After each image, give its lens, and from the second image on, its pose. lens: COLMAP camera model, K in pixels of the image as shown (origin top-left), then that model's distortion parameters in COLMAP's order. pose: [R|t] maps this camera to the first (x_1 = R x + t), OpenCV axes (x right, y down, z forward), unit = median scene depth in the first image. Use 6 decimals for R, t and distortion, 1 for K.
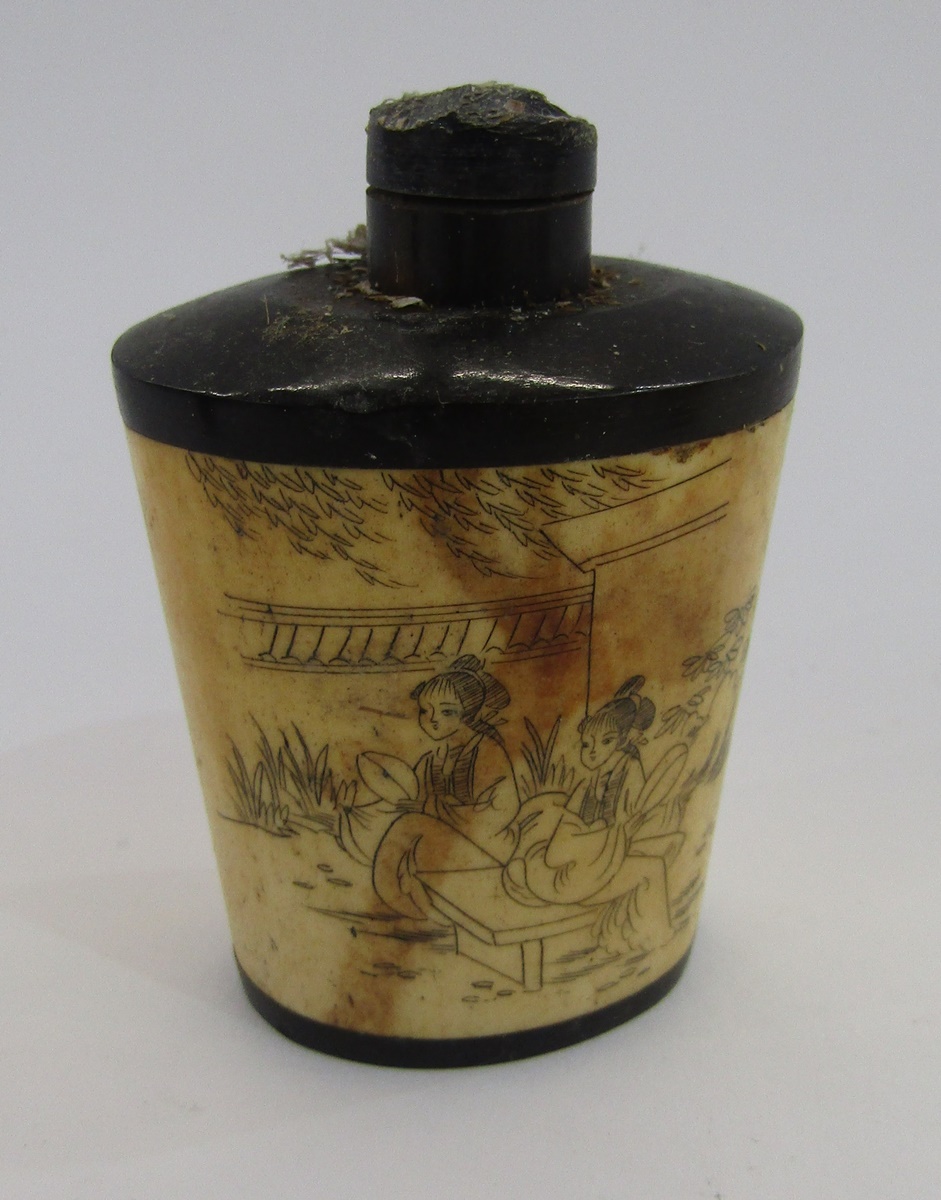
lens RADIAL K [[1041.8, 0, 469.5], [0, 1041.8, 602.5], [0, 0, 1]] dist [0.062581, 0.001358]
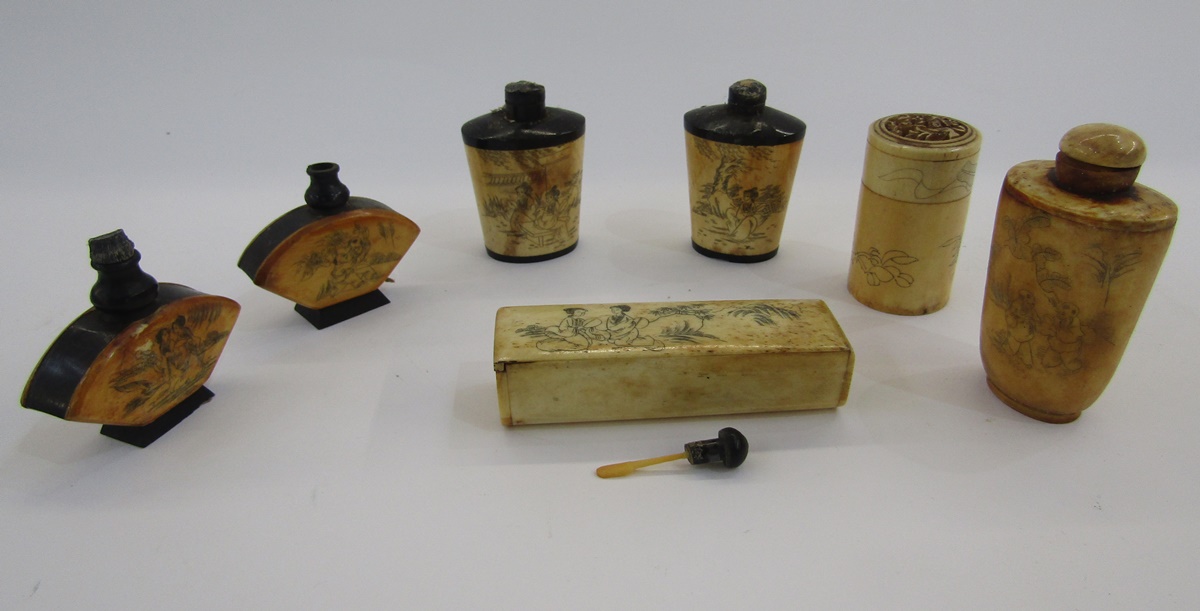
lens RADIAL K [[836.7, 0, 599.9], [0, 836.7, 301.0], [0, 0, 1]] dist [-0.001834, 0.001194]
pose [[0.999443, -0.018809, -0.027574, 0.512473], [0.021902, 0.992945, 0.116534, 0.168016], [0.025187, -0.117073, 0.992804, -3.555323]]
